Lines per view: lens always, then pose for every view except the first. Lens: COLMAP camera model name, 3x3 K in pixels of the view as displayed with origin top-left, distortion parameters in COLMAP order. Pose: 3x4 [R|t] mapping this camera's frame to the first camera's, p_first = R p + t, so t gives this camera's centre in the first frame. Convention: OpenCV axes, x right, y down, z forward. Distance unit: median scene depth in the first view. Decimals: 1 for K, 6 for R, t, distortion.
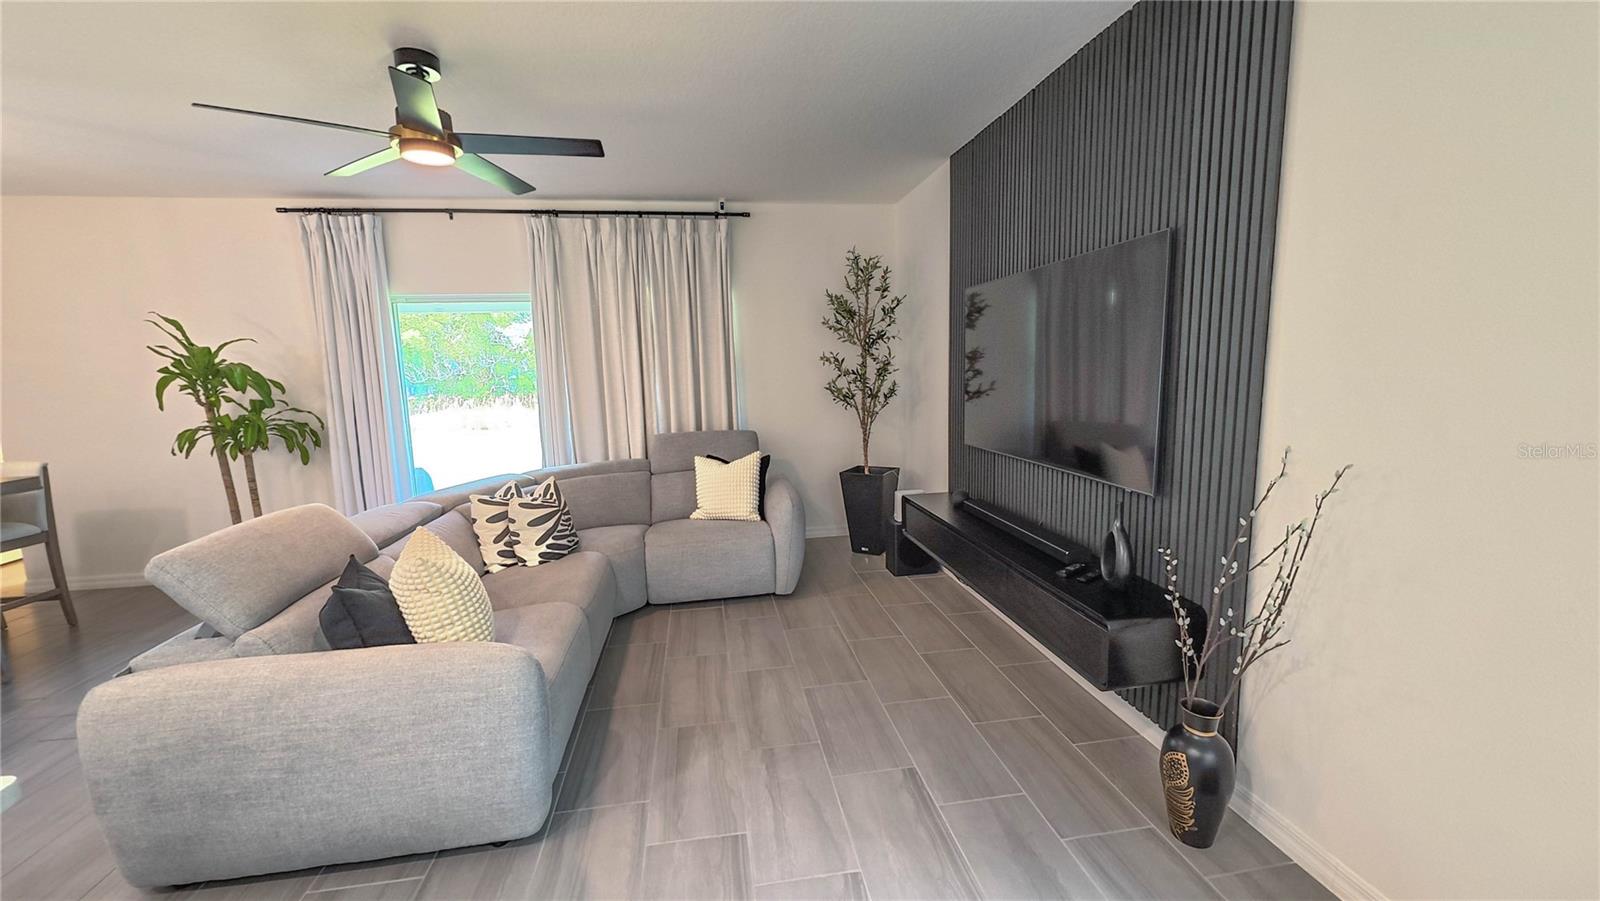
lens RADIAL K [[623.5, 0, 800.5], [0, 623.5, 448.8], [0, 0, 1]] dist [-0.000817, 0.000134]
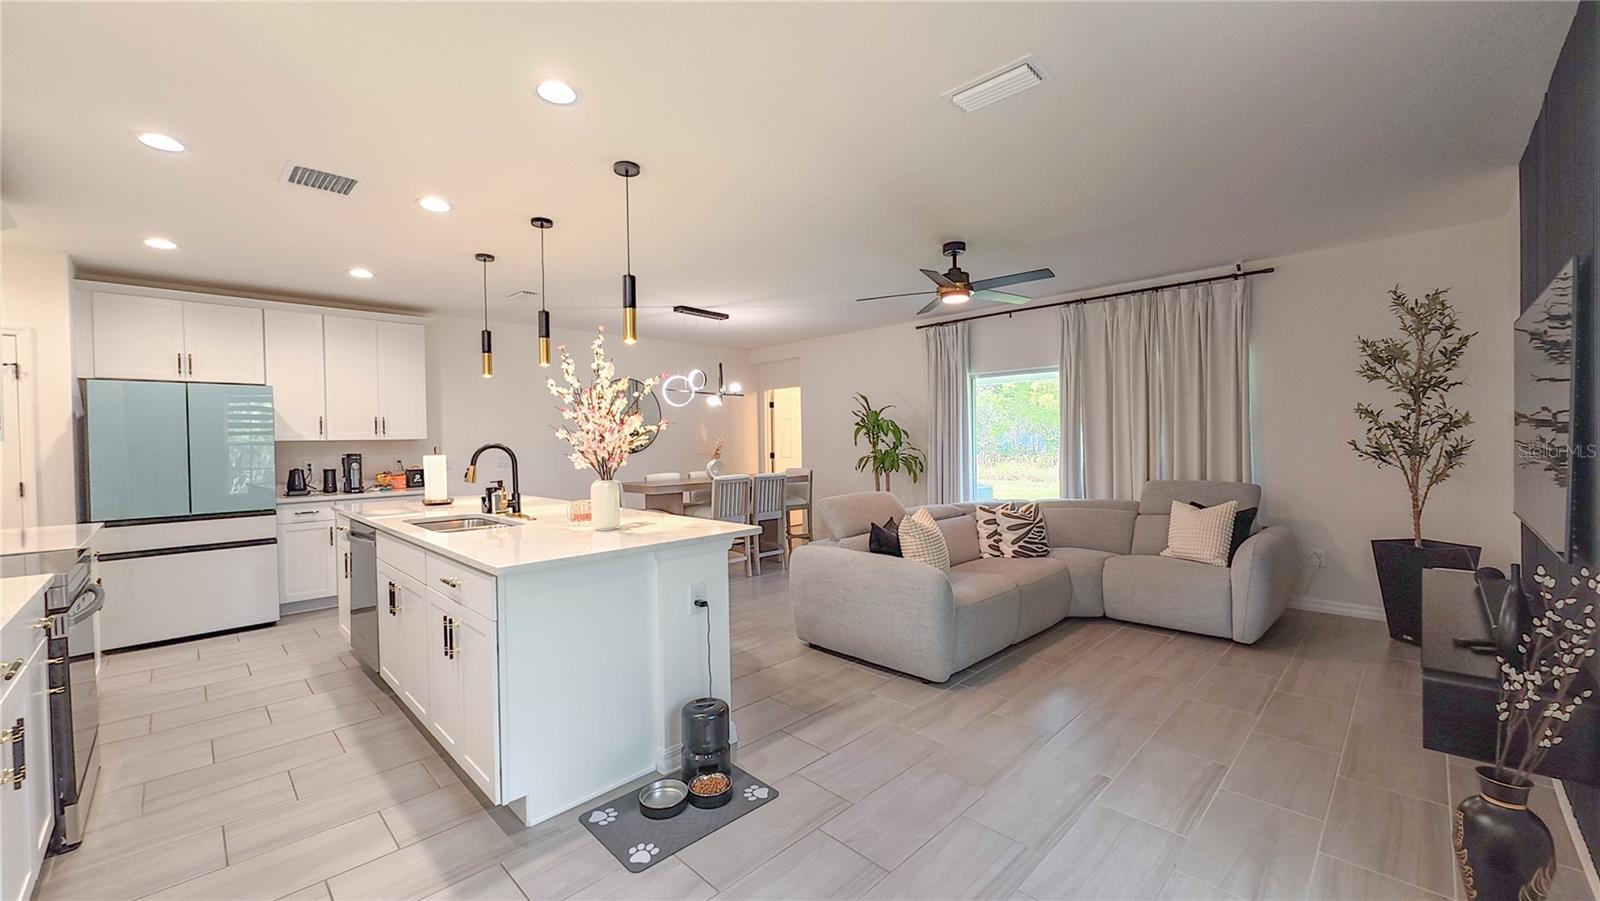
lens RADIAL K [[623.5, 0, 800.5], [0, 623.5, 448.8], [0, 0, 1]] dist [-0.000817, 0.000134]
pose [[0.589410, 0.030695, -0.807250, 0.339593], [-0.105869, 0.993594, -0.039519, 0.035210], [0.800866, 0.108756, 0.588885, -0.194109]]
